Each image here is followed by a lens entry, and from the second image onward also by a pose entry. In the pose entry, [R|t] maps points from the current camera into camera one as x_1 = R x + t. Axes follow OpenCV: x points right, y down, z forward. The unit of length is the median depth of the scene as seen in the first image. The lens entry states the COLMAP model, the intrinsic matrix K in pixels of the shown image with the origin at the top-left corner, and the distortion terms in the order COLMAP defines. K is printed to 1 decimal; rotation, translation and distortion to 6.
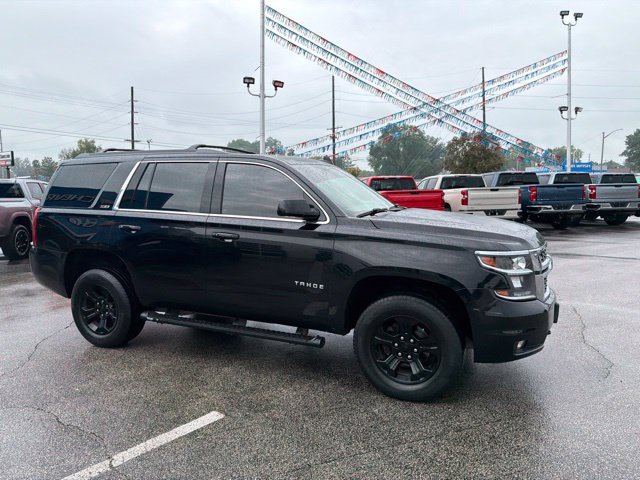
lens RADIAL K [[447.2, 0, 314.9], [0, 447.2, 239.3], [0, 0, 1]] dist [0.041769, -0.053622]
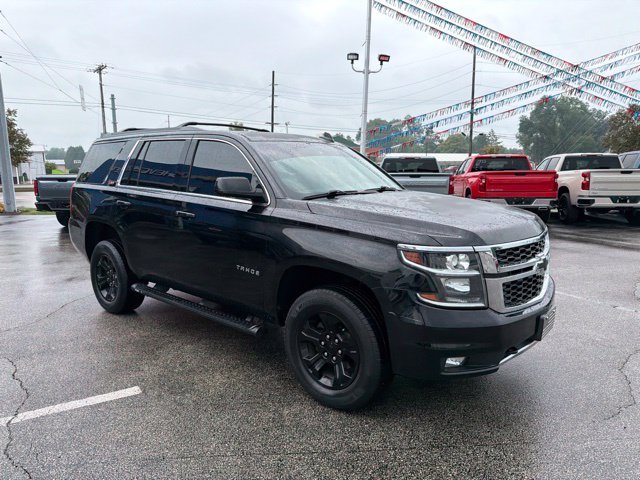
lens RADIAL K [[447.2, 0, 315.1], [0, 447.2, 240.6], [0, 0, 1]] dist [0.041769, -0.053622]
pose [[0.954751, 0.054429, -0.292385, 0.093473], [-0.041007, 0.997813, 0.051846, -0.003399], [0.294567, -0.037511, 0.954894, 0.033986]]
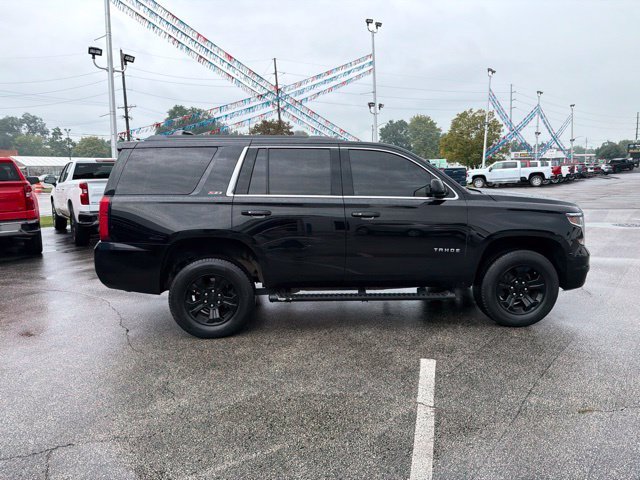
lens RADIAL K [[447.2, 0, 315.8], [0, 447.2, 239.8], [0, 0, 1]] dist [0.041769, -0.053622]
pose [[0.892004, -0.075323, 0.445707, -0.209090], [0.060288, 0.997034, 0.047838, -0.001607], [-0.447988, -0.015801, 0.893900, 0.013699]]
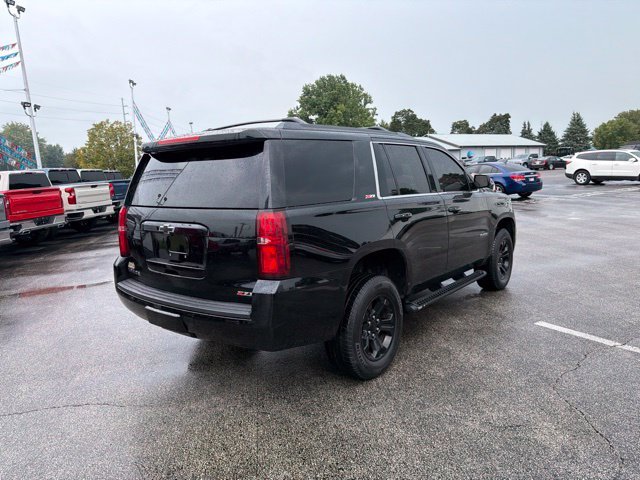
lens RADIAL K [[447.2, 0, 317.8], [0, 447.2, 237.9], [0, 0, 1]] dist [0.041769, -0.053622]
pose [[0.277063, -0.141951, 0.950308, -0.367665], [0.147933, 0.983537, 0.103785, -0.028362], [-0.949396, 0.111827, 0.293501, 0.256279]]
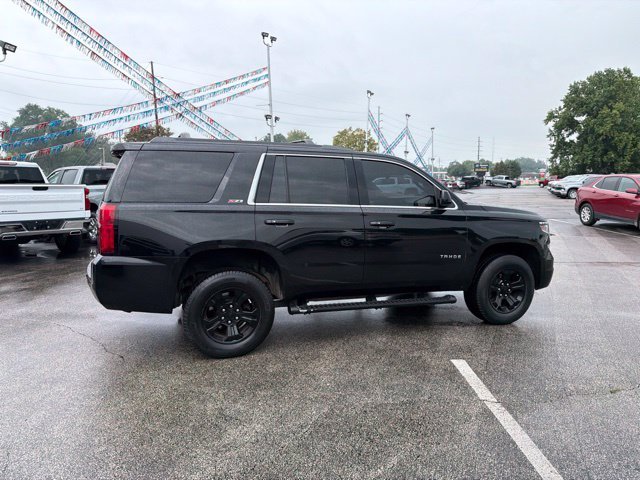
lens RADIAL K [[447.2, 0, 316.9], [0, 447.2, 238.5], [0, 0, 1]] dist [0.041769, -0.053622]
pose [[0.736255, -0.072513, 0.672808, -0.282056], [0.064325, 0.997240, 0.037088, -0.006054], [-0.673641, 0.015973, 0.738887, 0.067620]]
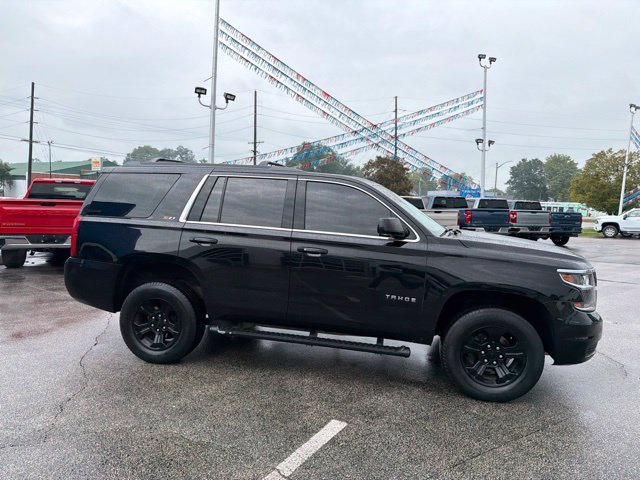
lens RADIAL K [[447.2, 0, 316.0], [0, 447.2, 239.8], [0, 0, 1]] dist [0.041769, -0.053622]
pose [[0.979085, 0.025927, 0.201791, -0.103014], [-0.019522, 0.999242, -0.033666, 0.000312], [-0.202511, 0.029023, 0.978850, -0.004971]]
